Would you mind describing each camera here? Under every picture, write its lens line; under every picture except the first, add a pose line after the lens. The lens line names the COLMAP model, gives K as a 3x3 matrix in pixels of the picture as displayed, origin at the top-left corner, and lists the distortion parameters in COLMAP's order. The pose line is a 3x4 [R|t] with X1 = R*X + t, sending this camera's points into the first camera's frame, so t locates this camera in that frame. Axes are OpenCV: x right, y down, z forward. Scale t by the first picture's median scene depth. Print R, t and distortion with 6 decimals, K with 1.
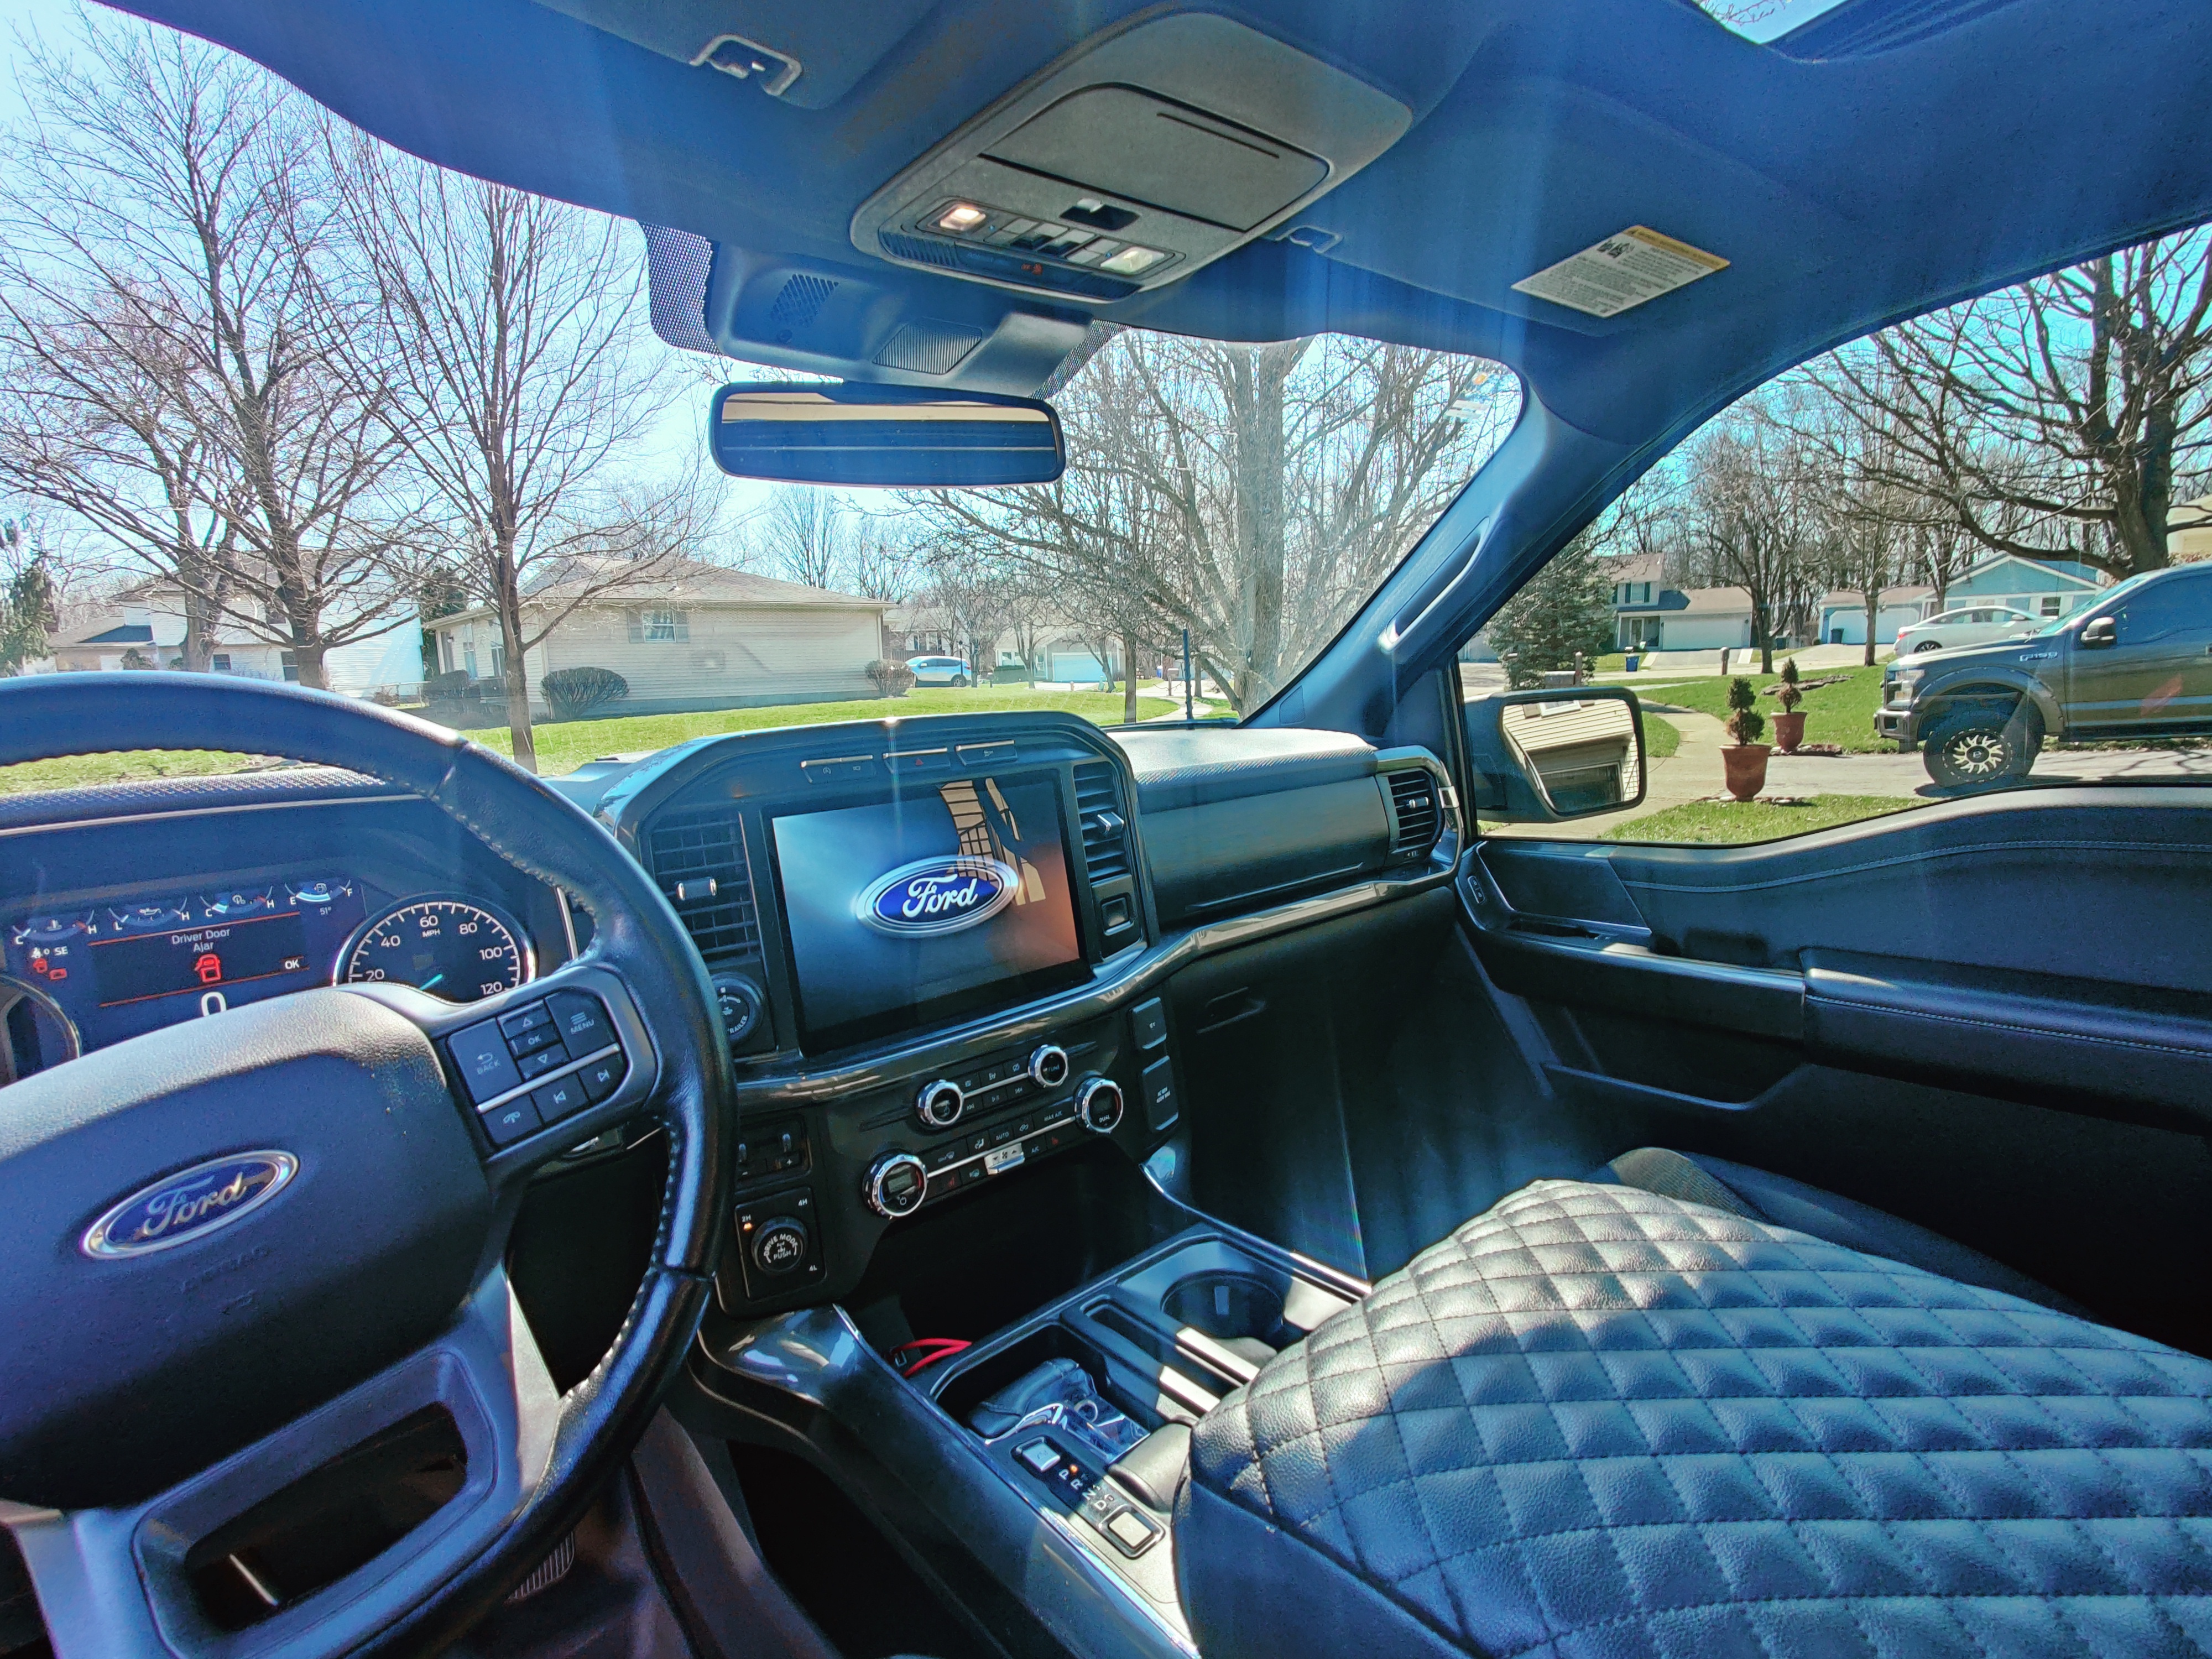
lens RADIAL K [[1048.0, 0, 1106.0], [0, 1048.0, 829.5], [0, 0, 1]] dist [-0.003606, 0.008191]
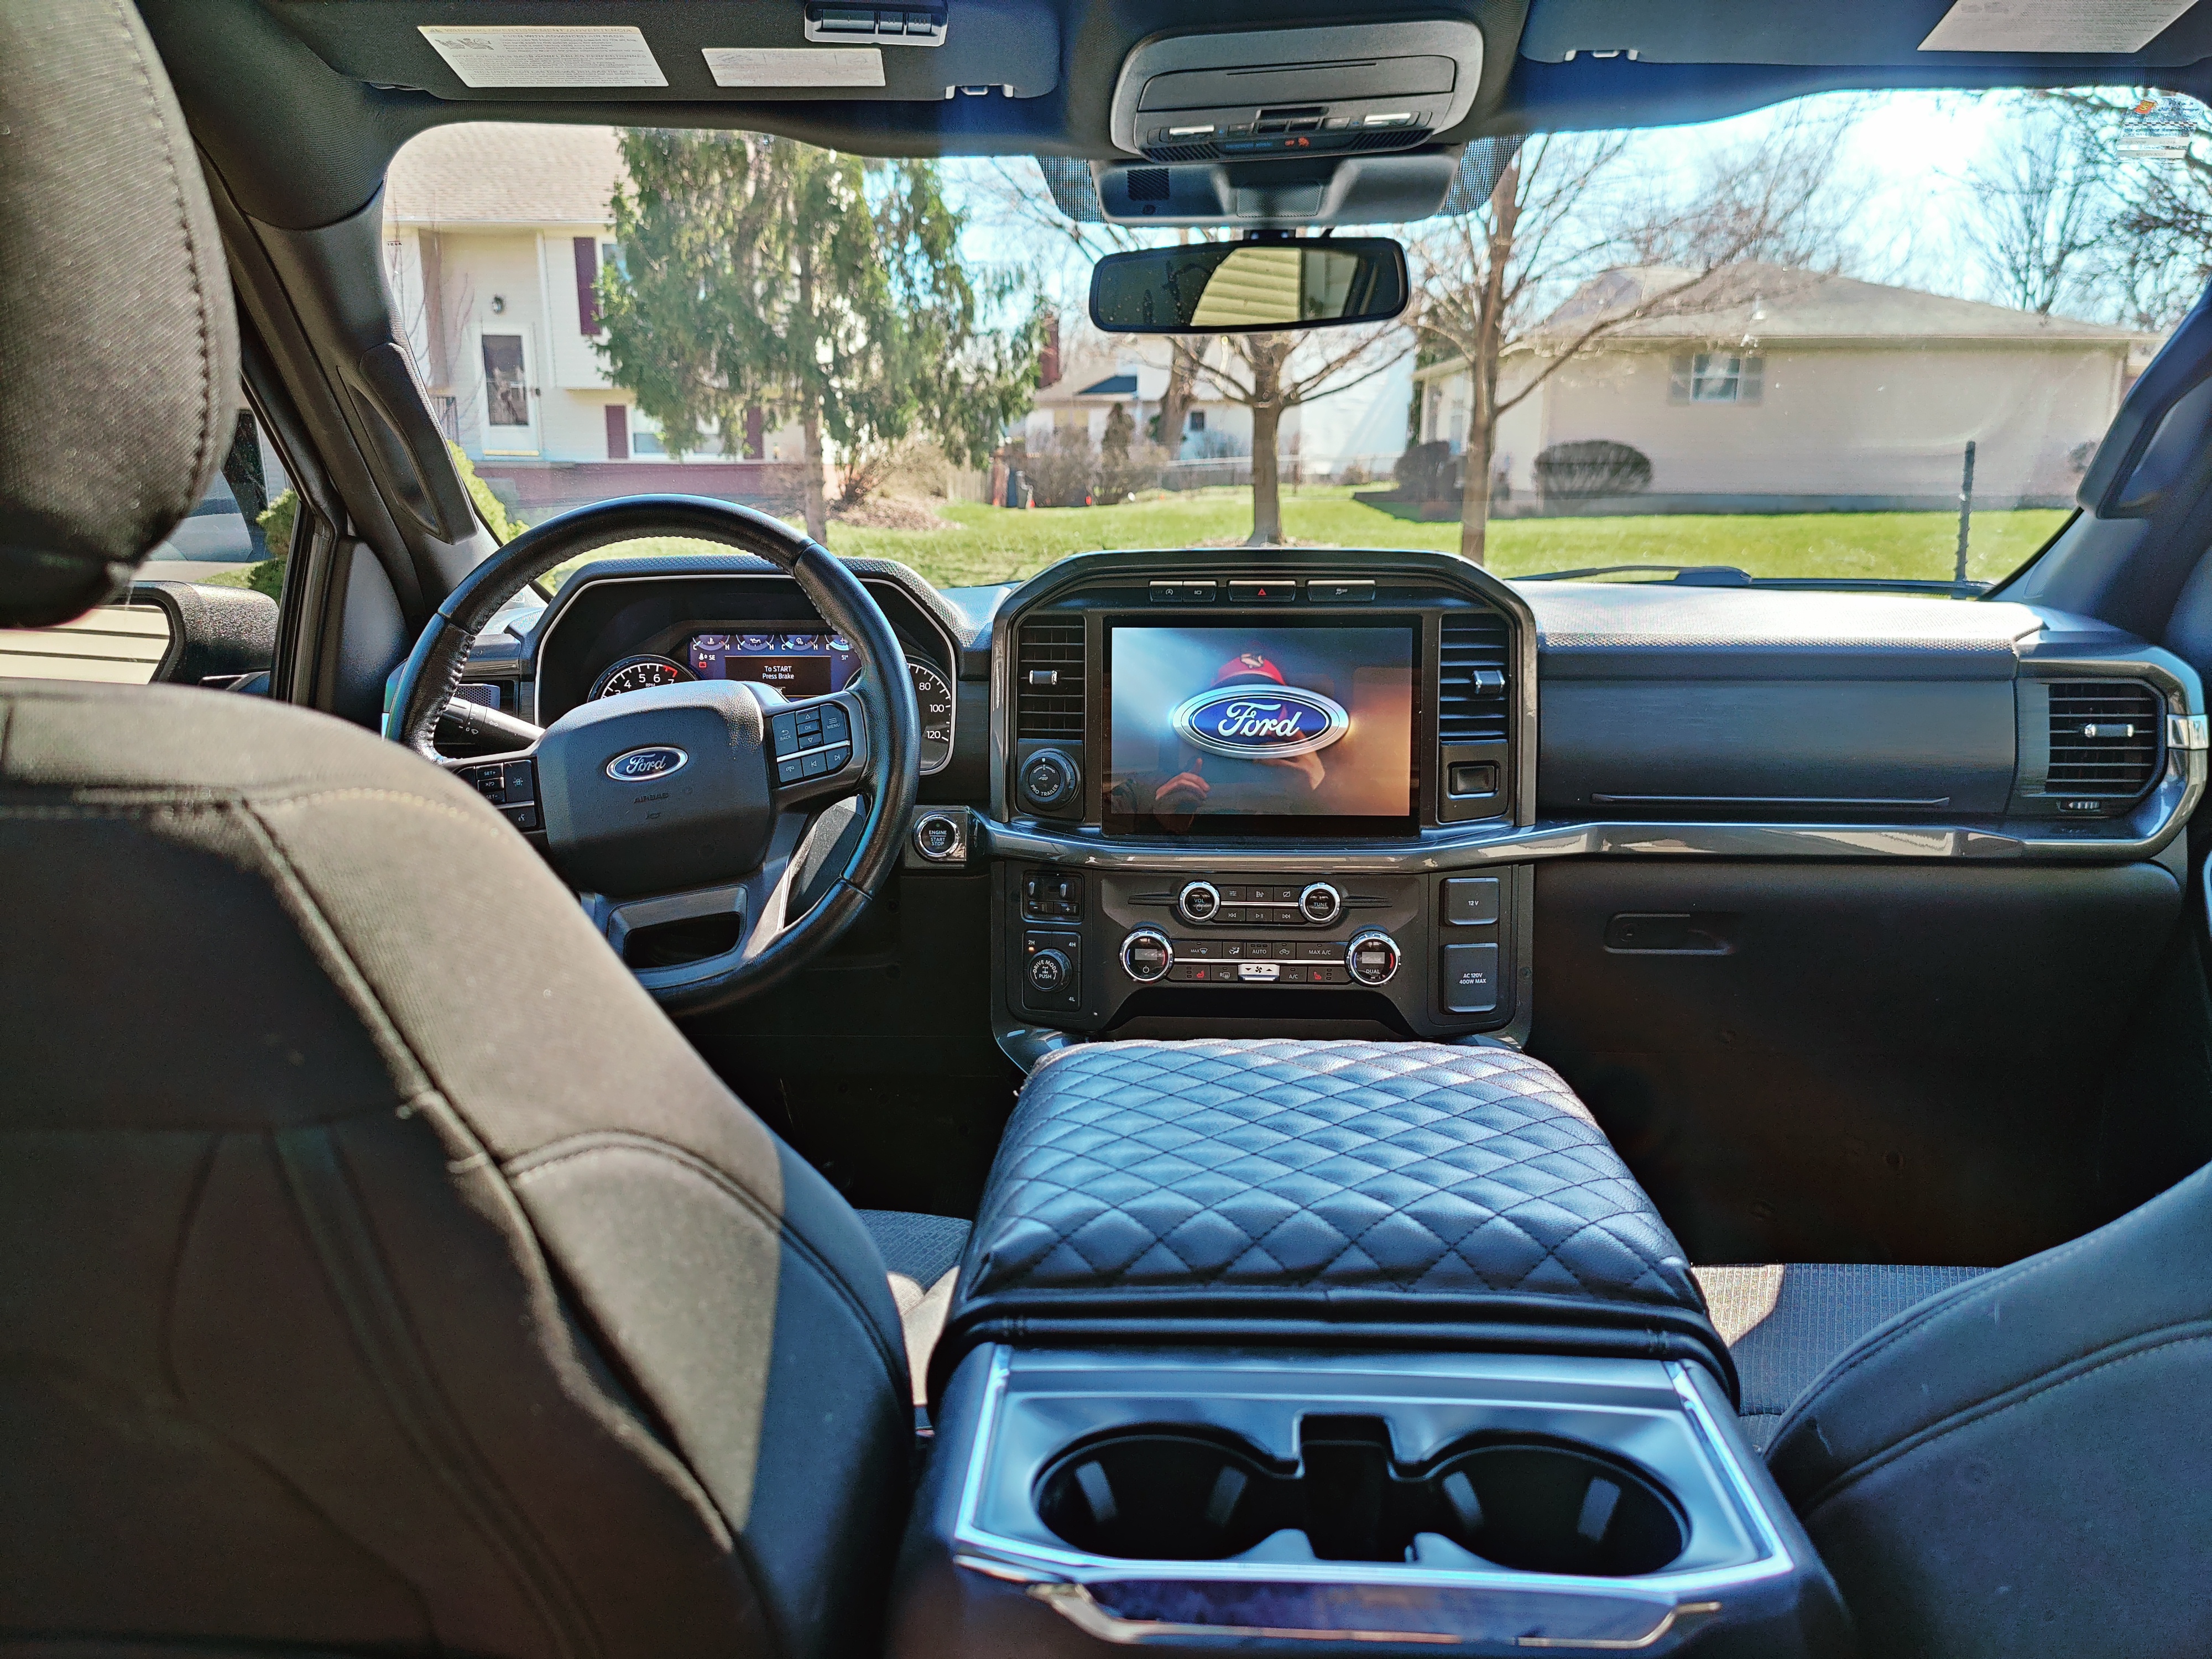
lens RADIAL K [[1702.5, 0, 1099.5], [0, 1702.5, 883.8], [0, 0, 1]] dist [0.023732, 0.006314]
pose [[0.712914, 0.203630, -0.671036, 0.851474], [-0.133778, 0.978830, 0.154905, -0.020003], [0.688373, -0.020664, 0.725063, -0.336685]]
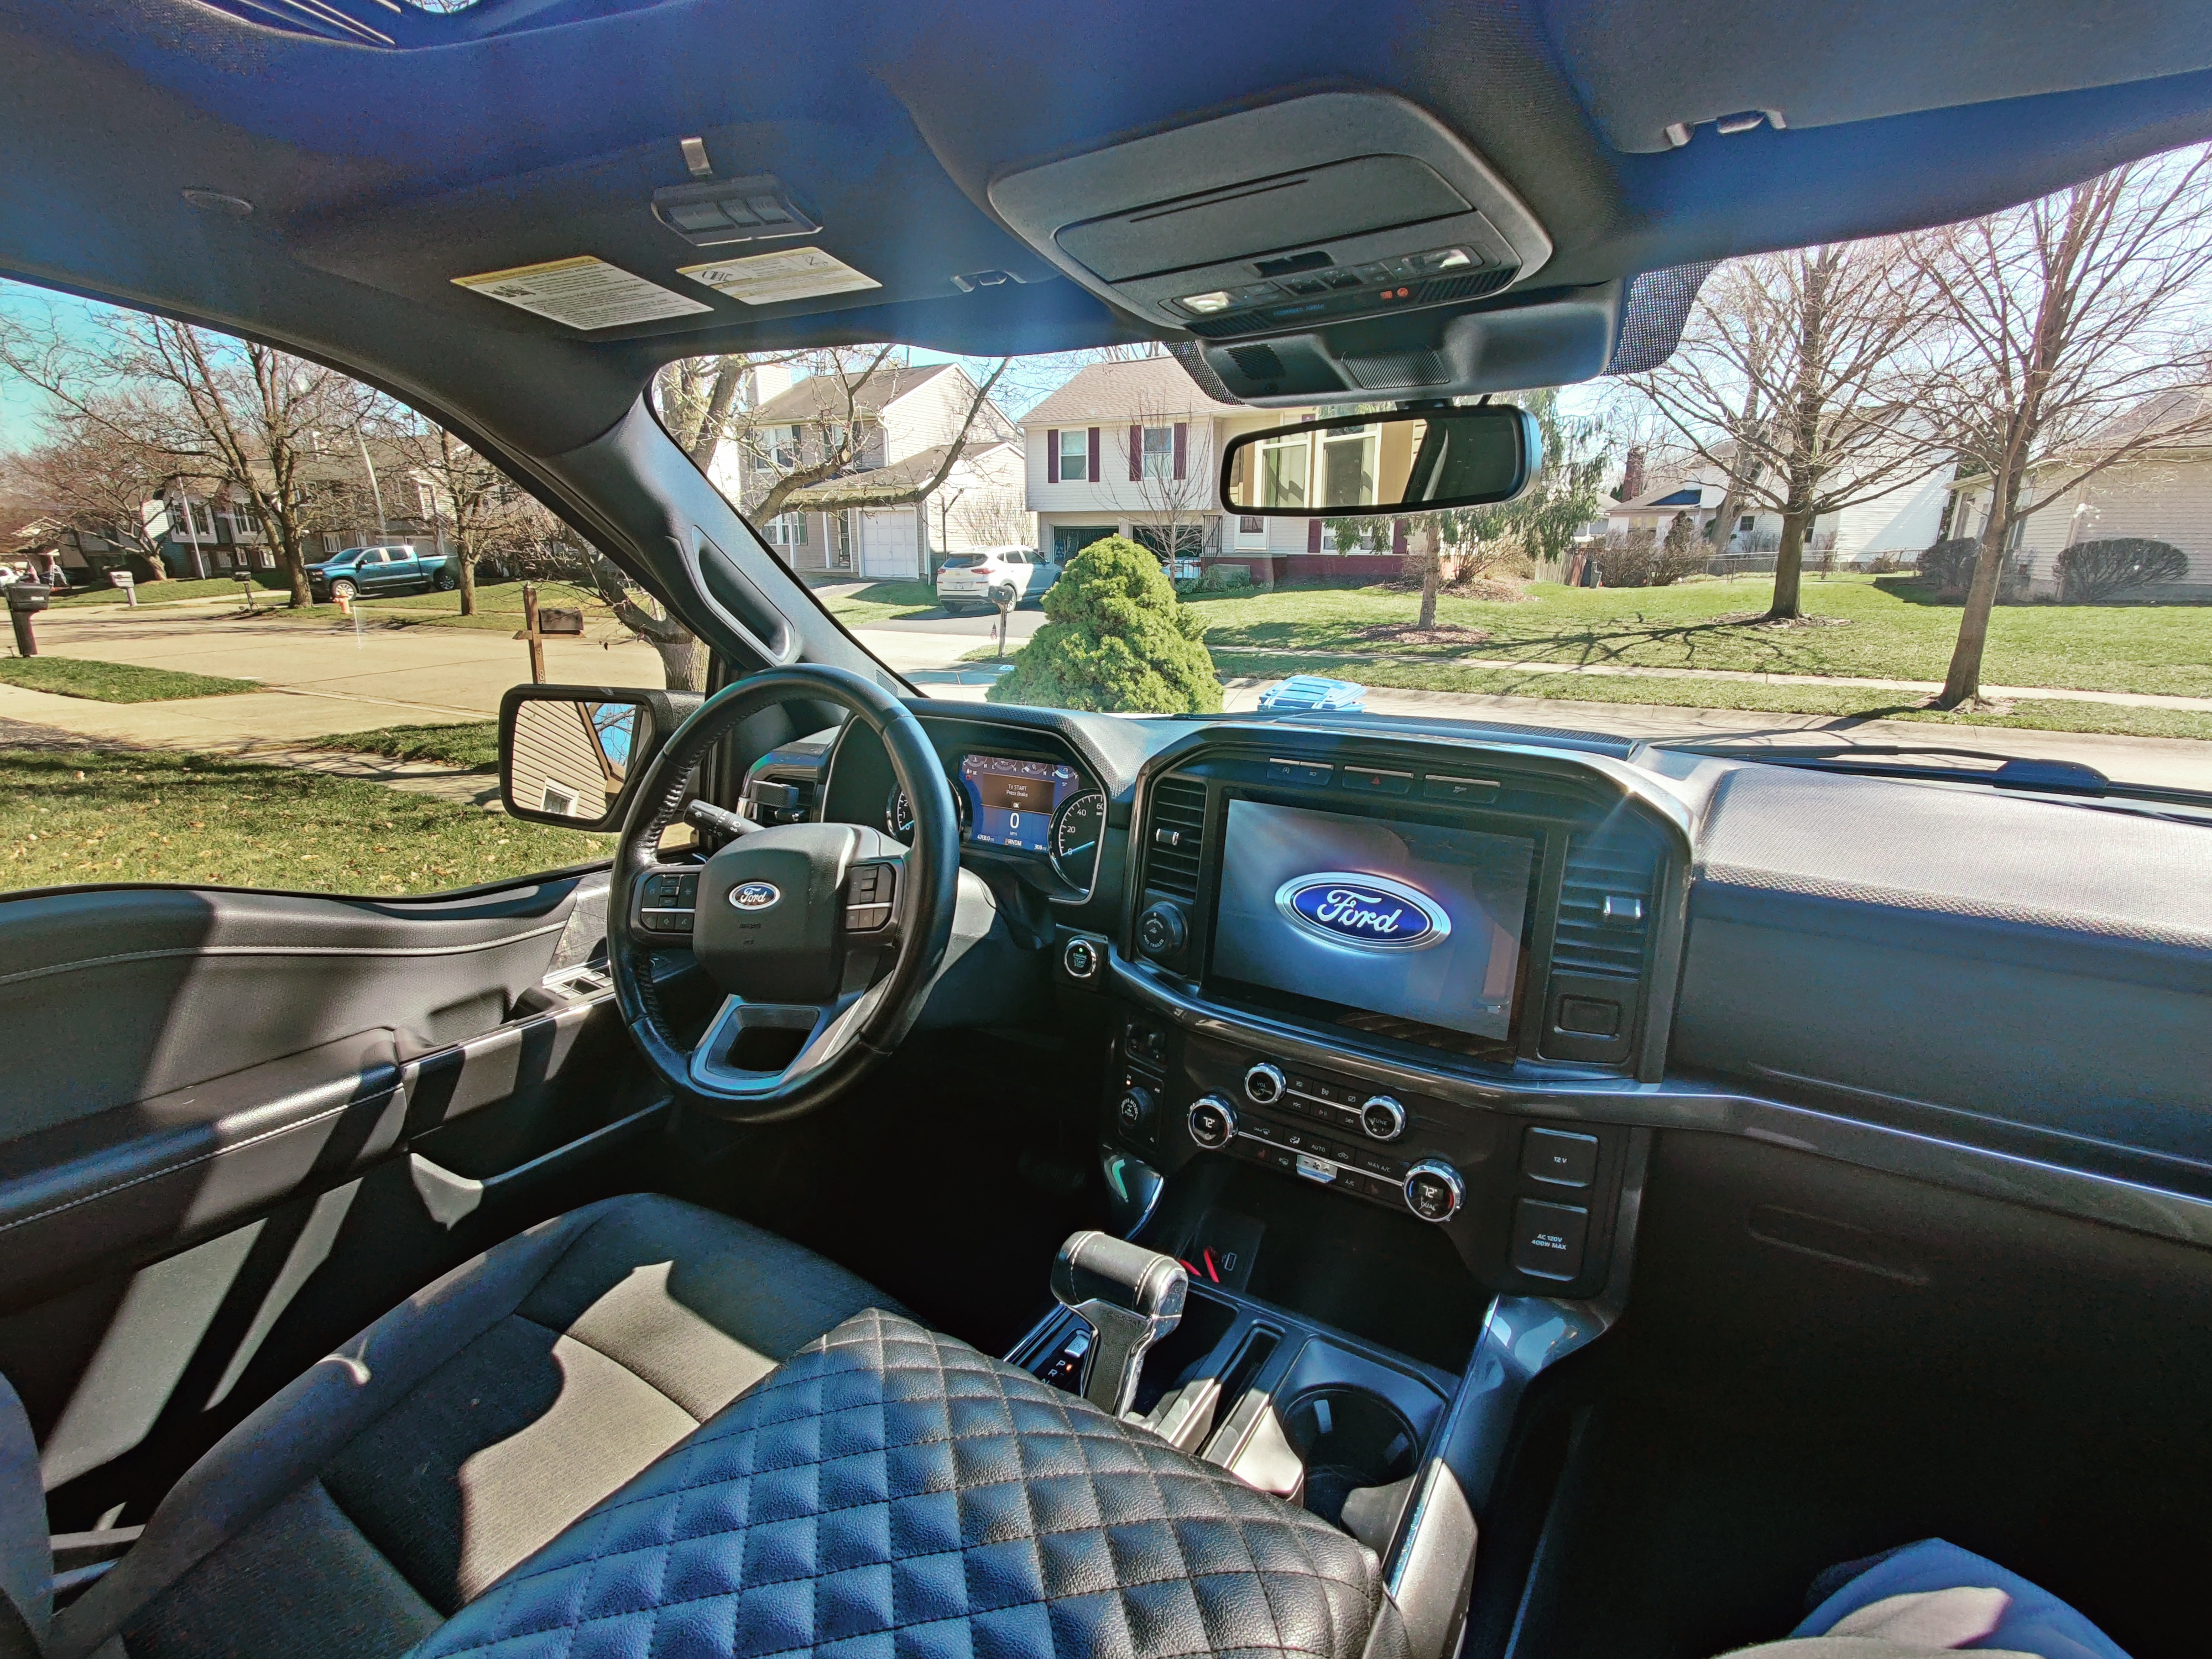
lens RADIAL K [[1048.0, 0, 1106.0], [0, 1048.0, 829.5], [0, 0, 1]] dist [-0.003606, 0.008191]
pose [[0.298399, 0.282534, -0.911665, 0.632454], [-0.158044, 0.956622, 0.244738, -0.210340], [0.941265, 0.071053, 0.330108, 0.394920]]
